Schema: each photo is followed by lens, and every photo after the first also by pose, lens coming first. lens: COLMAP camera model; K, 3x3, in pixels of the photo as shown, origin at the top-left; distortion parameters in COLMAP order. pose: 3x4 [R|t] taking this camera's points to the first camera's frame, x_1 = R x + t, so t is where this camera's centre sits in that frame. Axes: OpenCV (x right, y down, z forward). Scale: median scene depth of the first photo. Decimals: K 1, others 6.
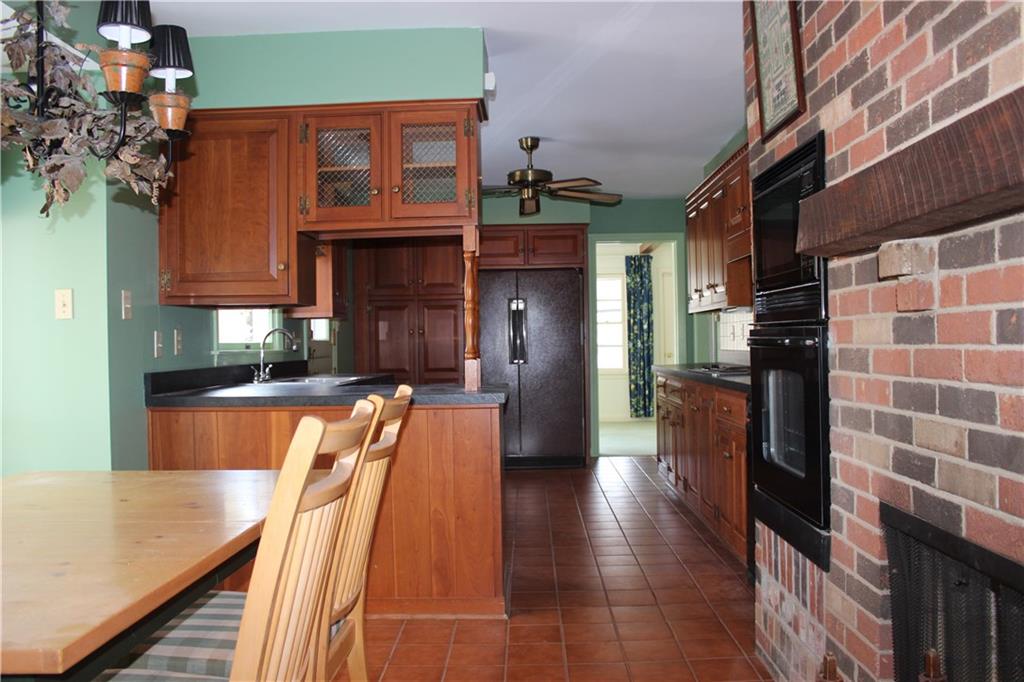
lens RADIAL K [[853.1, 0, 511.0], [0, 853.1, 339.7], [0, 0, 1]] dist [-0.078237, 0.032393]
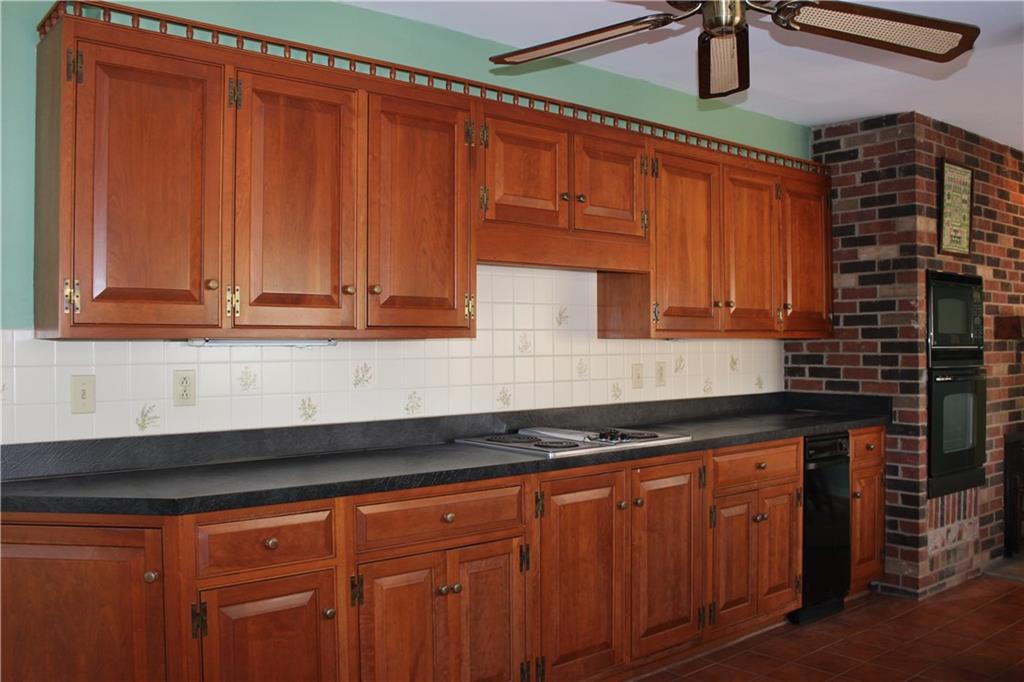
lens RADIAL K [[916.9, 0, 511.9], [0, 916.9, 339.7], [0, 0, 1]] dist [-0.003250, -0.001528]
pose [[-0.682785, 0.015933, 0.730446, -0.572748], [0.009908, 0.999872, -0.012548, -0.080679], [-0.730553, -0.001330, -0.682855, 3.923733]]
